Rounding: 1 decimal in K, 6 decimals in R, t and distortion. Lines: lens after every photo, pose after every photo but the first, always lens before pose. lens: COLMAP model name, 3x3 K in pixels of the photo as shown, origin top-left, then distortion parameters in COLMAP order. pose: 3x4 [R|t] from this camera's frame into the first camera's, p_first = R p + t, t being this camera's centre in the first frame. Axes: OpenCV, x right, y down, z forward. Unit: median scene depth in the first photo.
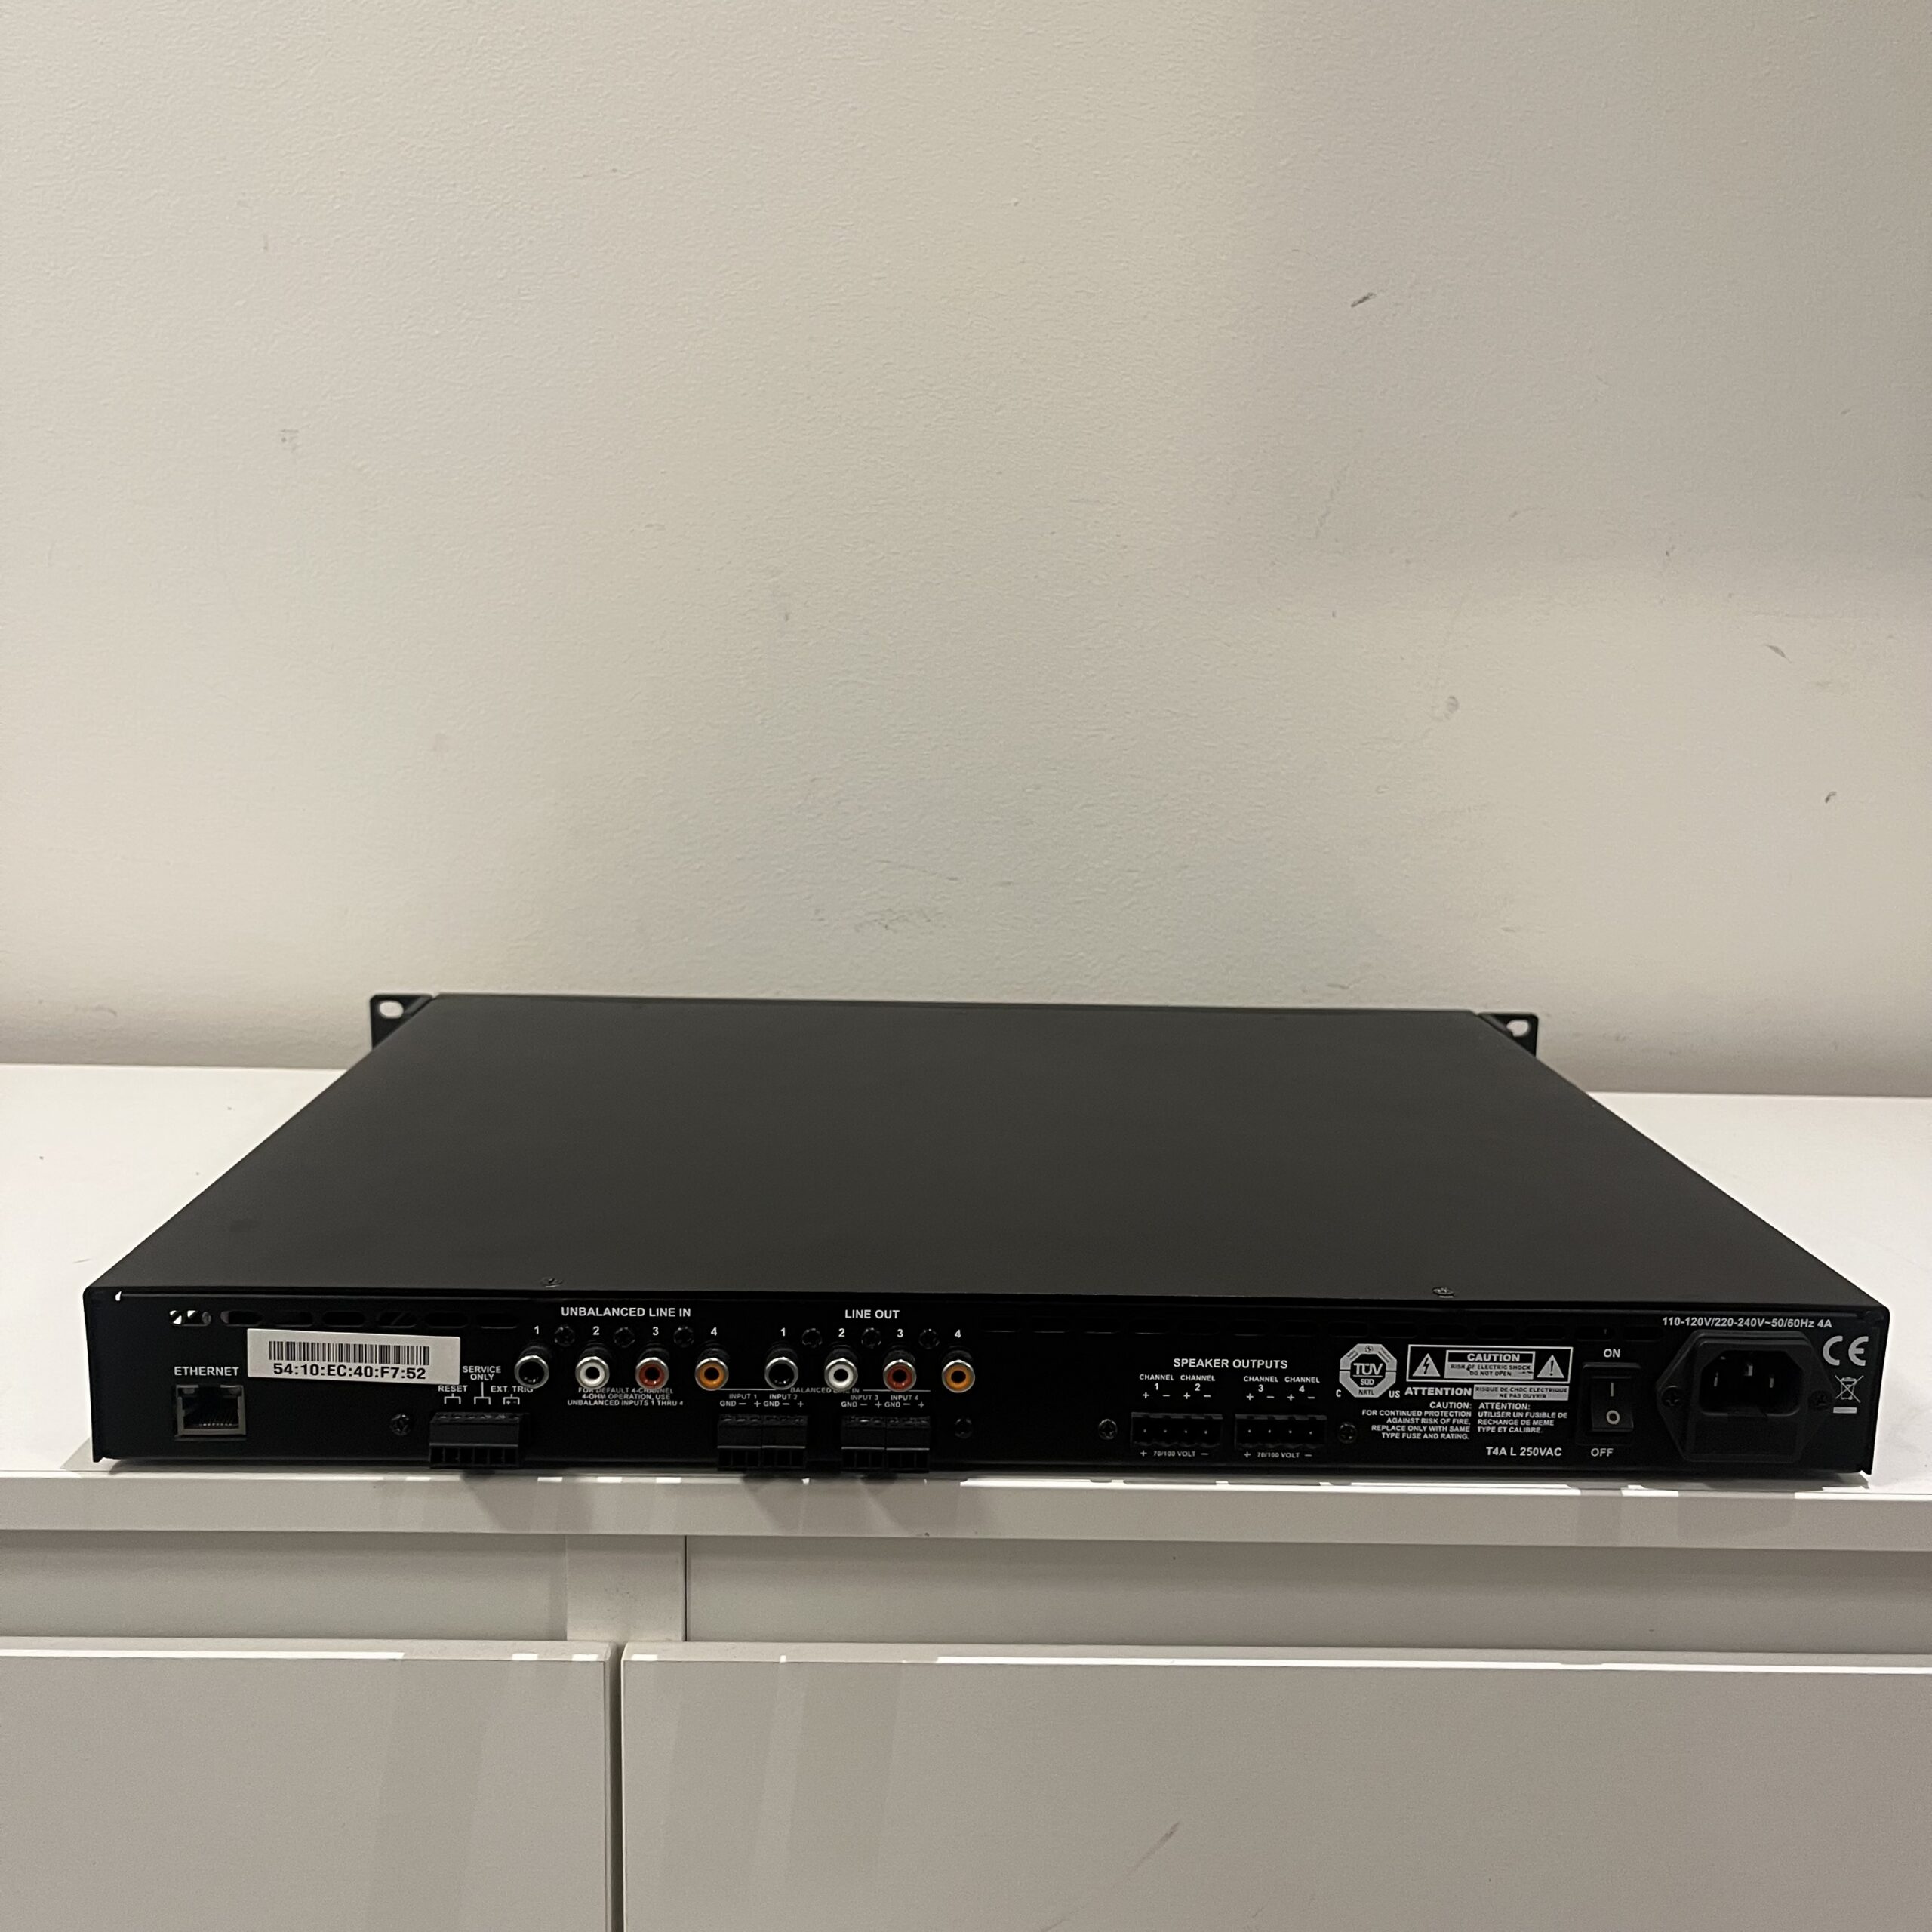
lens RADIAL K [[1949.7, 0, 963.7], [0, 1949.7, 980.1], [0, 0, 1]] dist [0.013142, 0.000000]
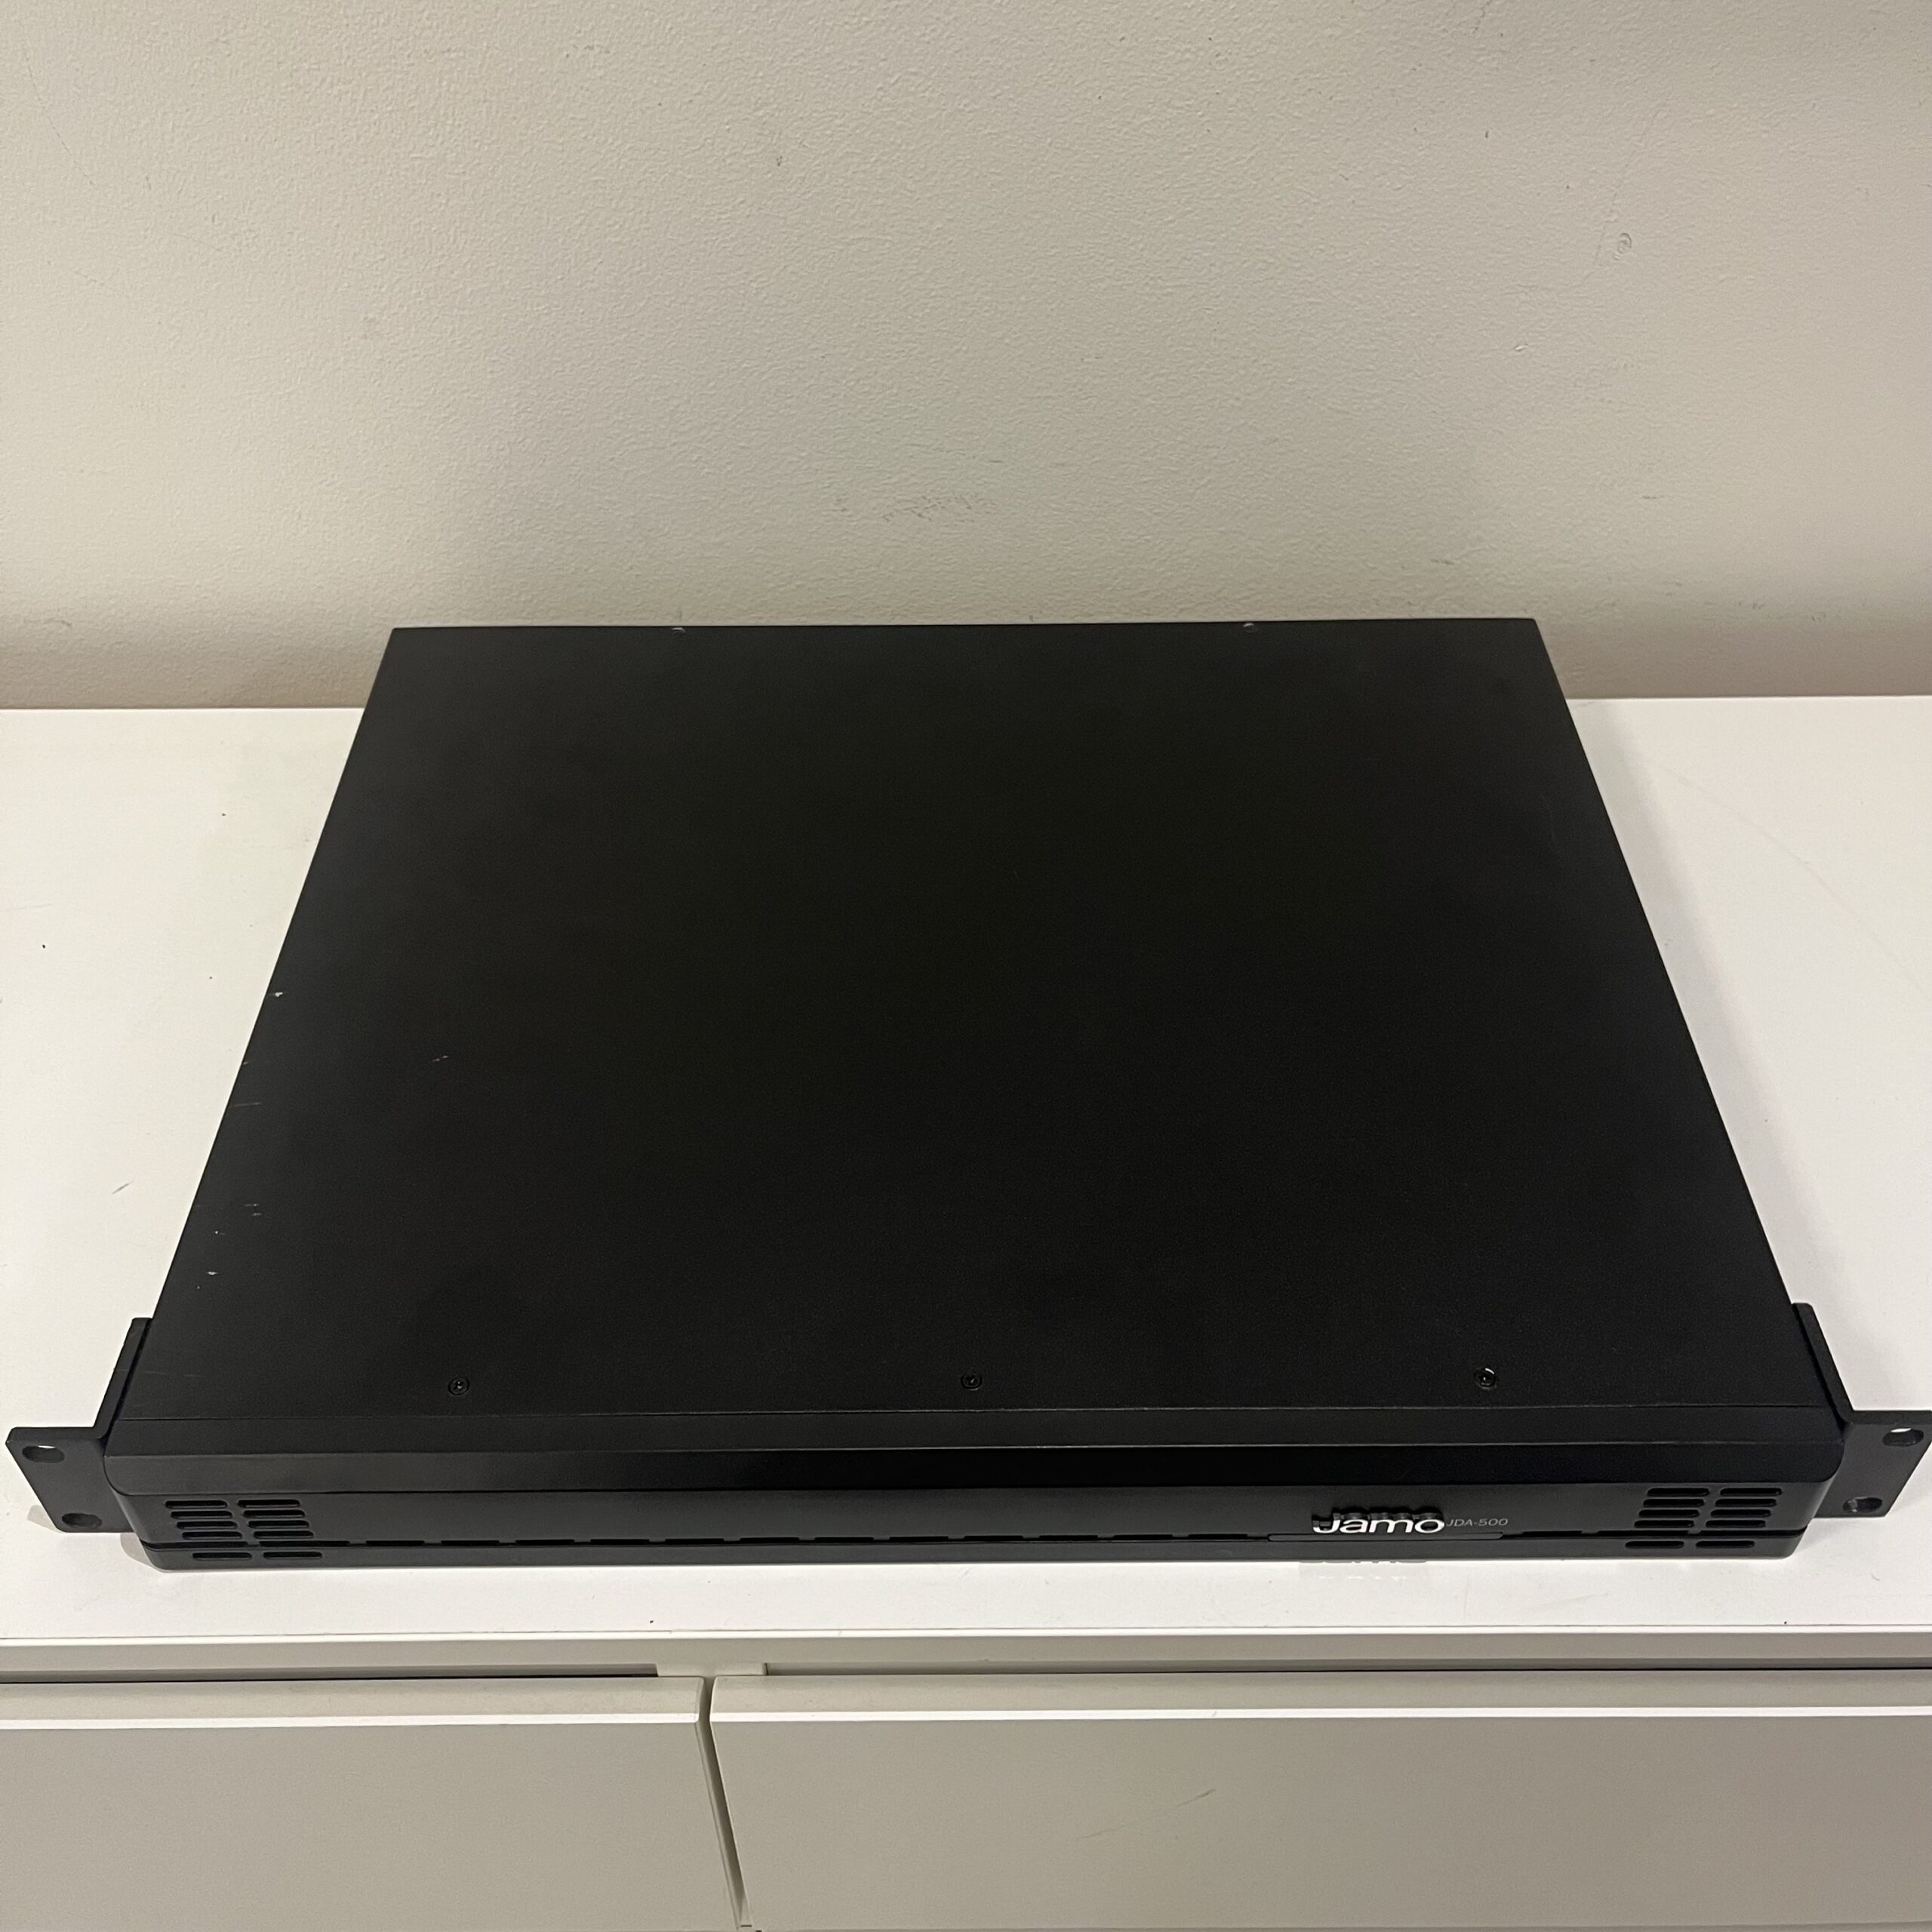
lens RADIAL K [[1949.7, 0, 956.6], [0, 1949.7, 955.2], [0, 0, 1]] dist [0.013142, 0.000000]
pose [[0.999362, -0.011947, -0.033651, 0.002810], [0.027976, 0.847583, 0.529926, -0.334417], [0.022191, -0.530529, 0.847376, 0.172900]]
